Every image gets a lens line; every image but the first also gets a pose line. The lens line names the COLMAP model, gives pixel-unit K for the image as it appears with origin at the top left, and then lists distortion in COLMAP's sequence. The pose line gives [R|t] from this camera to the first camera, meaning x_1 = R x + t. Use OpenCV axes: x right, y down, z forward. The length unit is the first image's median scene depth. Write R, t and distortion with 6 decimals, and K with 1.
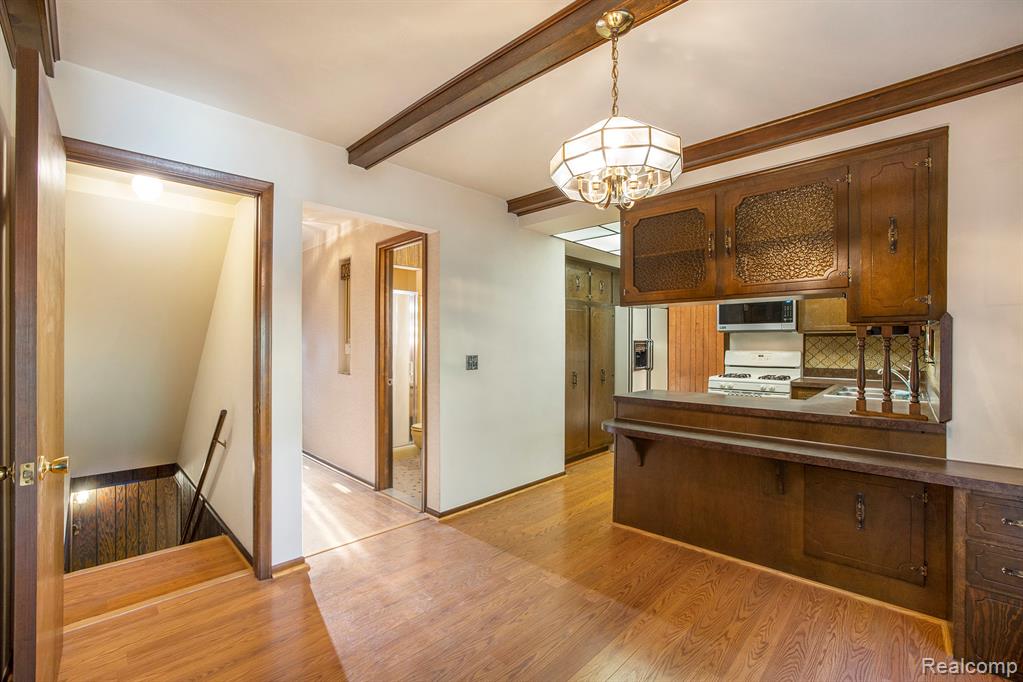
lens RADIAL K [[427.8, 0, 509.9], [0, 427.8, 345.7], [0, 0, 1]] dist [0.004439, 0.002221]
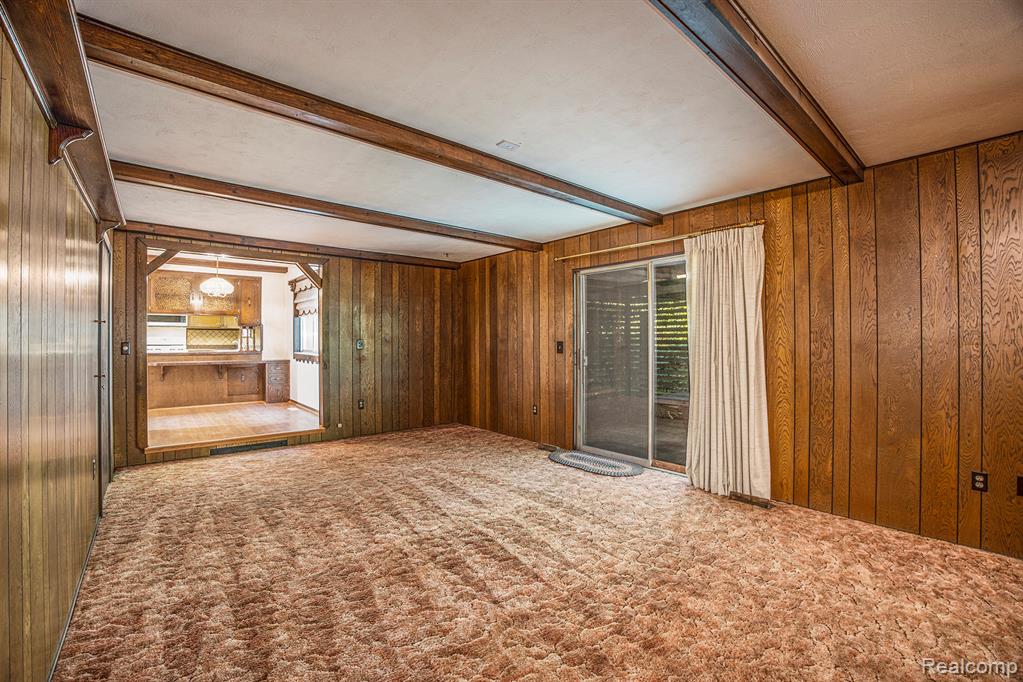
lens RADIAL K [[427.8, 0, 512.0], [0, 427.8, 341.5], [0, 0, 1]] dist [0.004439, 0.002221]
pose [[0.091216, 0.001079, 0.995831, -1.659142], [0.009047, 0.999957, -0.001912, 0.070714], [-0.995790, 0.009184, 0.091202, -1.017370]]
